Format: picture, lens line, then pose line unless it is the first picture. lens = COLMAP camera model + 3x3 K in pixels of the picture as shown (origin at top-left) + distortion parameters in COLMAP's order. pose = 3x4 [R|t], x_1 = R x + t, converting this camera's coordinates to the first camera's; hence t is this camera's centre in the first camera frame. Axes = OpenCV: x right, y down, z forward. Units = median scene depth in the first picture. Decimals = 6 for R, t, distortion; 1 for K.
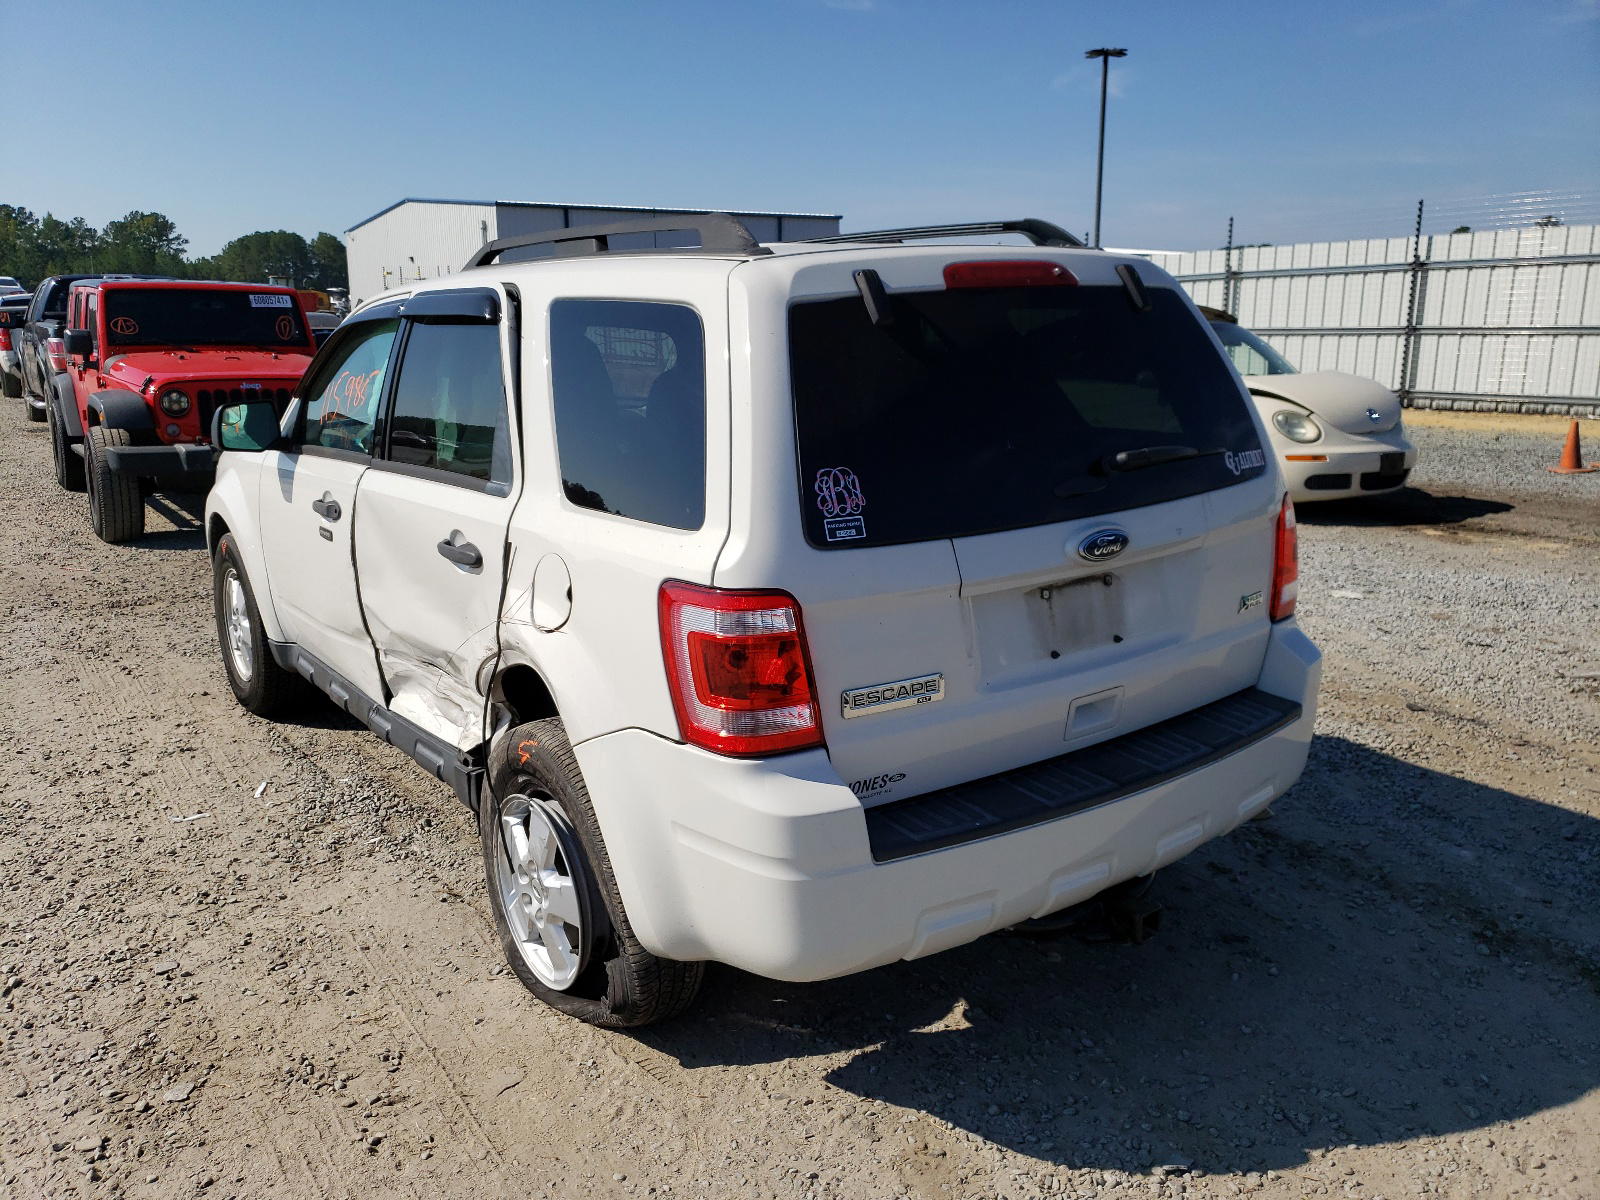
lens RADIAL K [[1260.9, 0, 800.0], [0, 1260.9, 600.0], [0, 0, 1]] dist [0.005464, -0.005001]
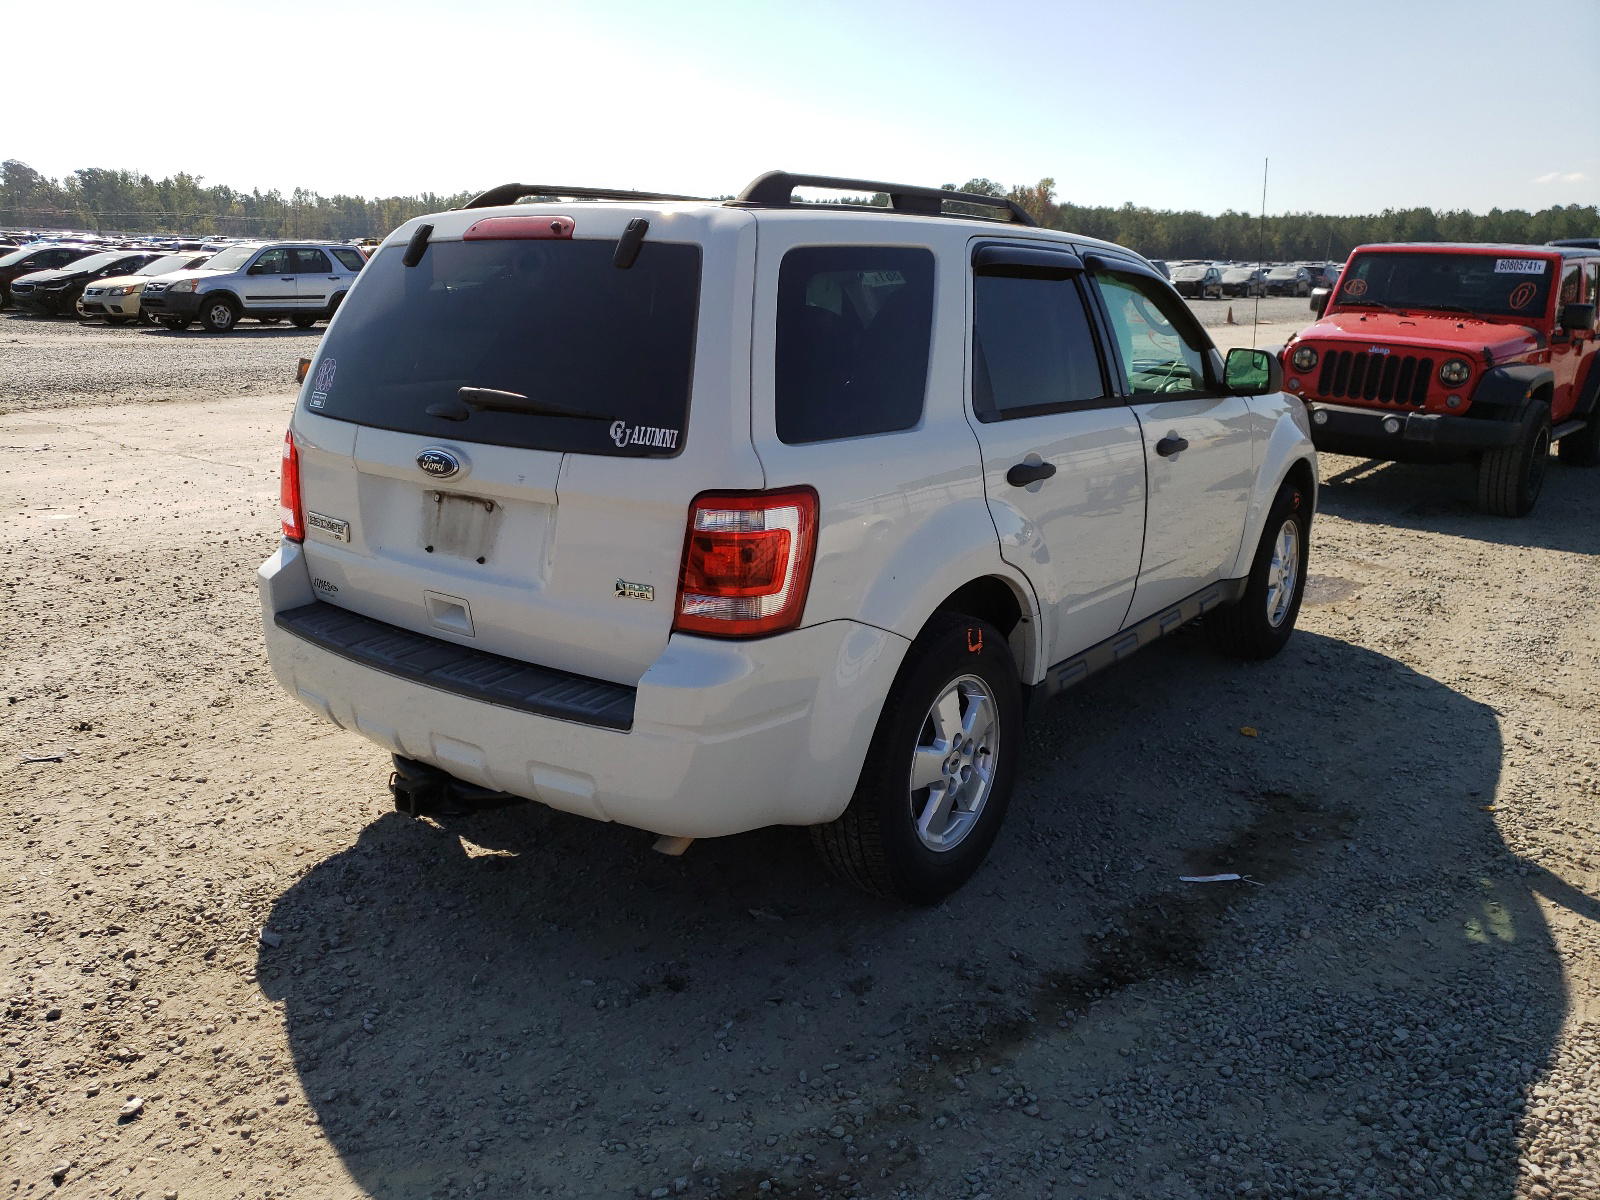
lens RADIAL K [[1302.1, 0, 800.0], [0, 1302.1, 600.0], [0, 0, 1]] dist [0.013896, 0.004555]
pose [[0.281584, 0.262456, -0.922945, 1.210856], [-0.248944, 0.948912, 0.193889, -0.197194], [0.926681, 0.175165, 0.332536, 0.776508]]
